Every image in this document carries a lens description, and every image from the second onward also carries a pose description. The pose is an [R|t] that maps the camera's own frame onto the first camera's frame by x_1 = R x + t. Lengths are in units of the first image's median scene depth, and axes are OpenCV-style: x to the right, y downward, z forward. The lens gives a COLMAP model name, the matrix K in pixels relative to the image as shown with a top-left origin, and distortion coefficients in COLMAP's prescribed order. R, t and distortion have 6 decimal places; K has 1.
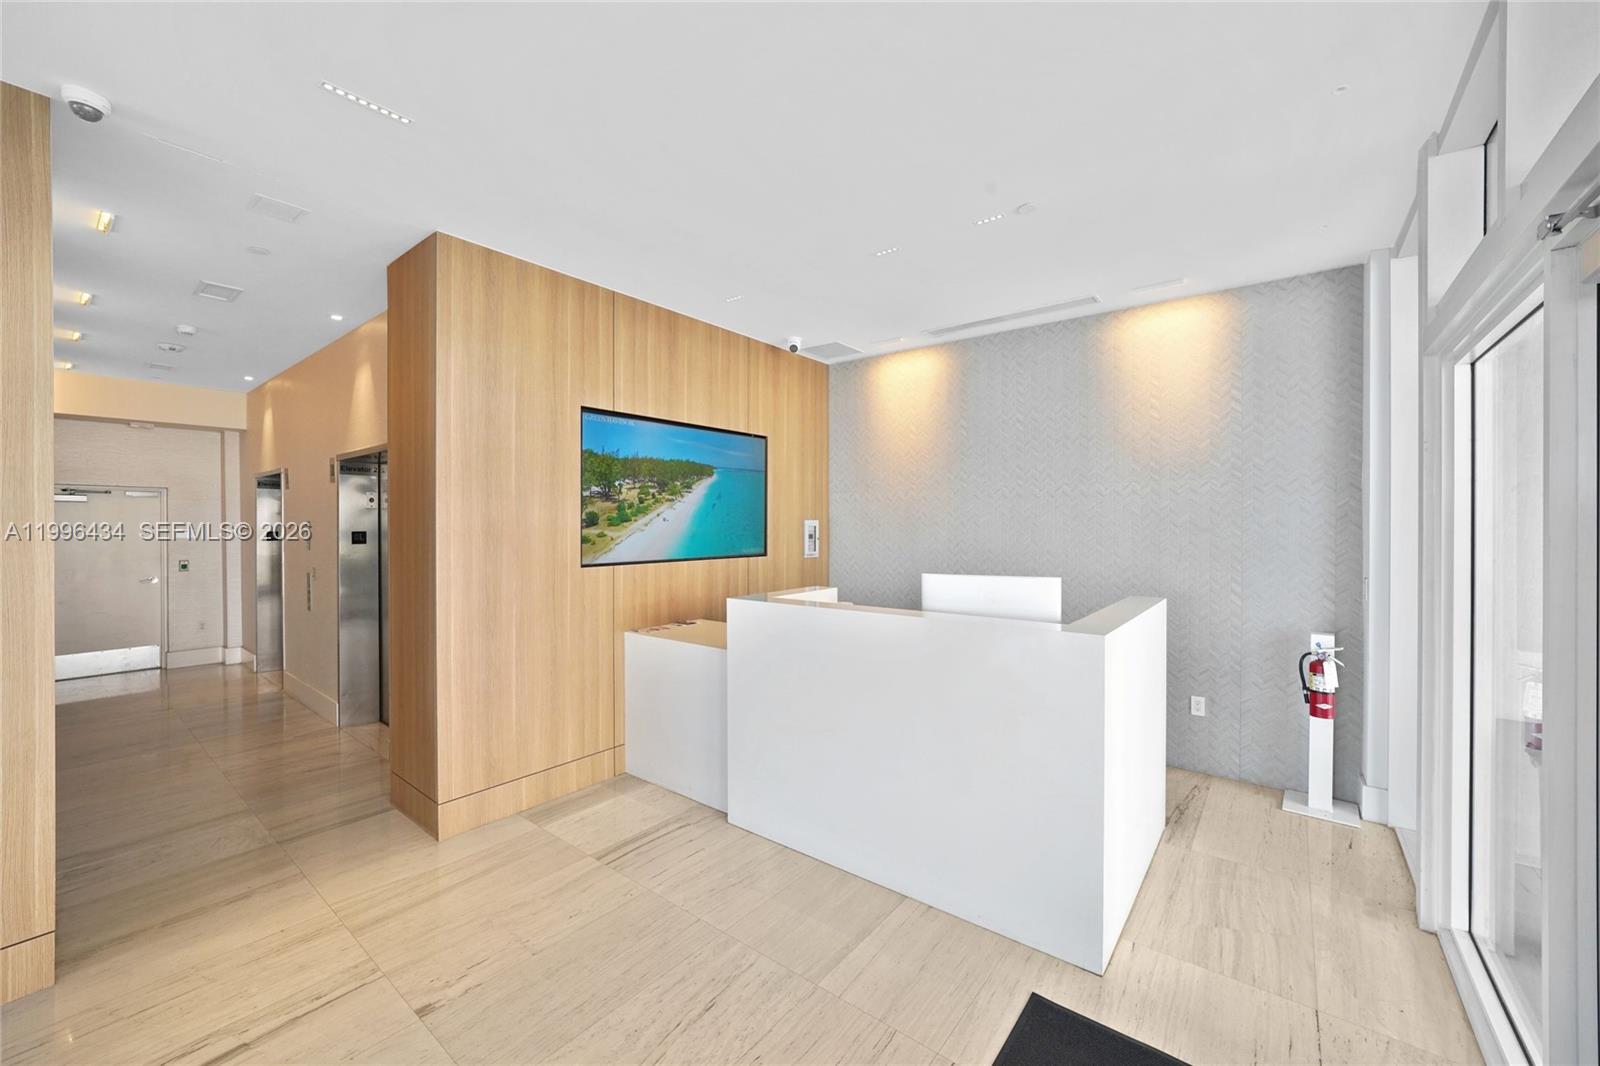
lens RADIAL K [[619.5, 0, 795.6], [0, 619.5, 530.6], [0, 0, 1]] dist [-0.019817, -0.000004]
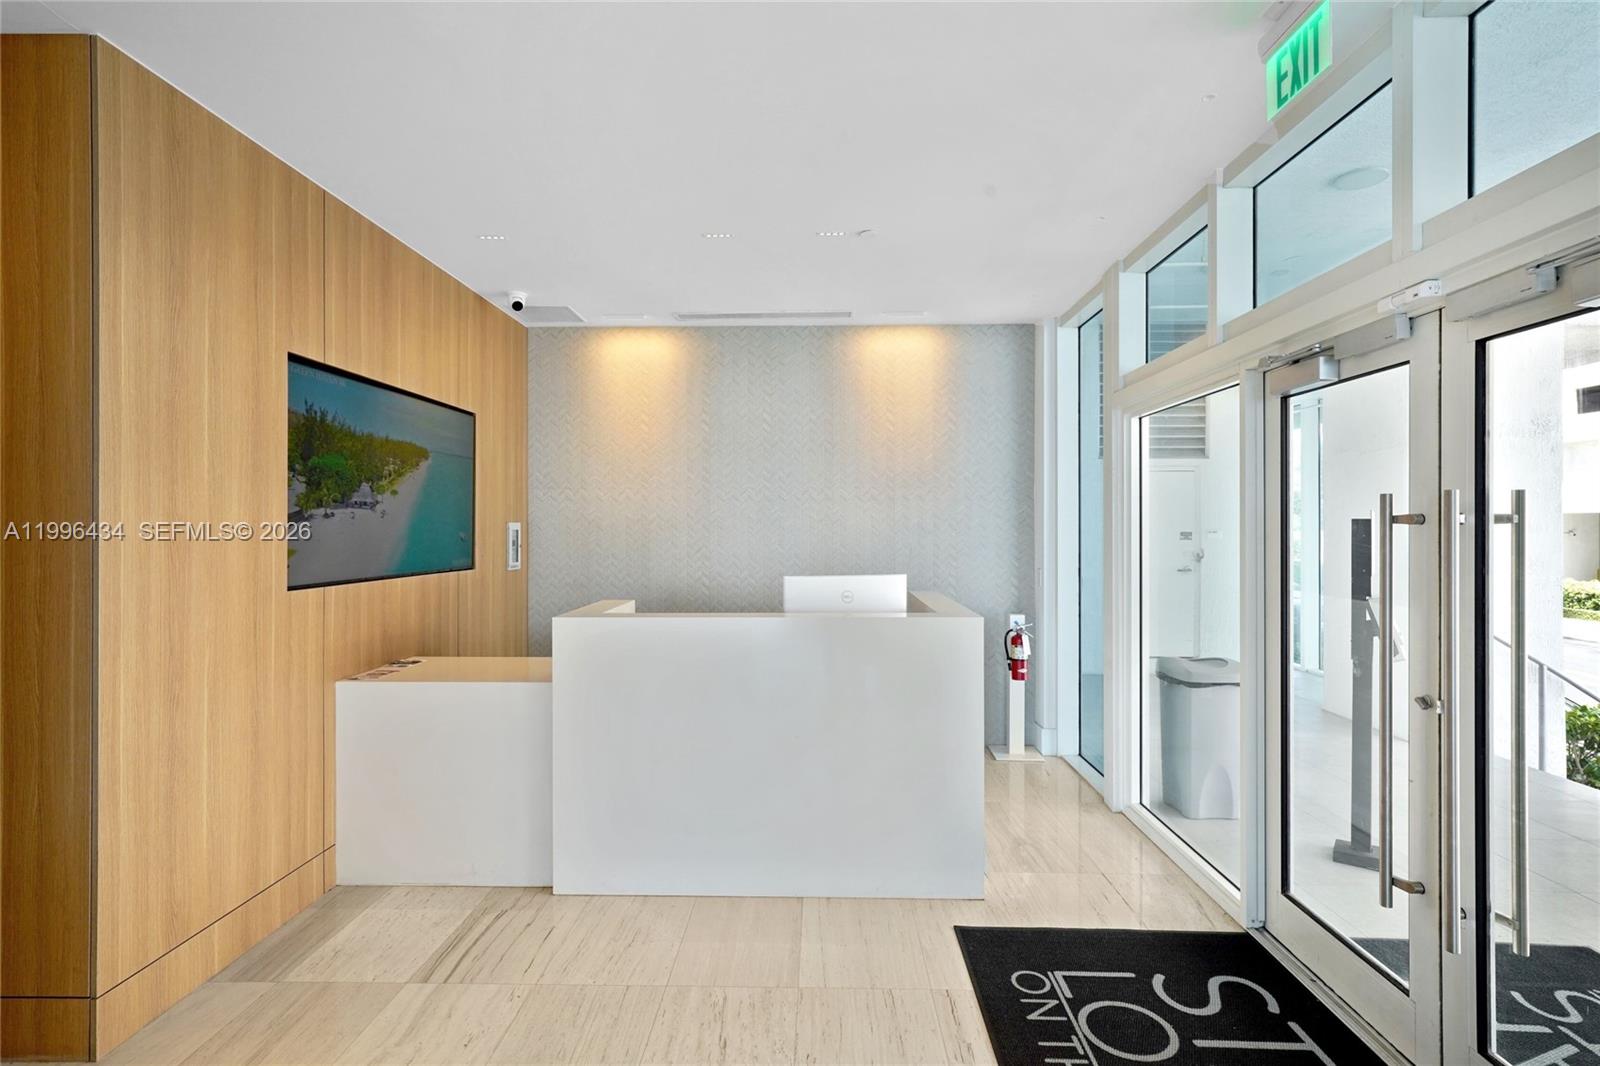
lens RADIAL K [[767.8, 0, 800.0], [0, 767.8, 533.0], [0, 0, 1]] dist [-0.000162, 0.000285]
pose [[0.803647, -0.004631, 0.595088, -0.413827], [0.007650, 0.999967, -0.002550, 0.002766], [-0.595057, 0.006601, 0.803657, -0.006706]]
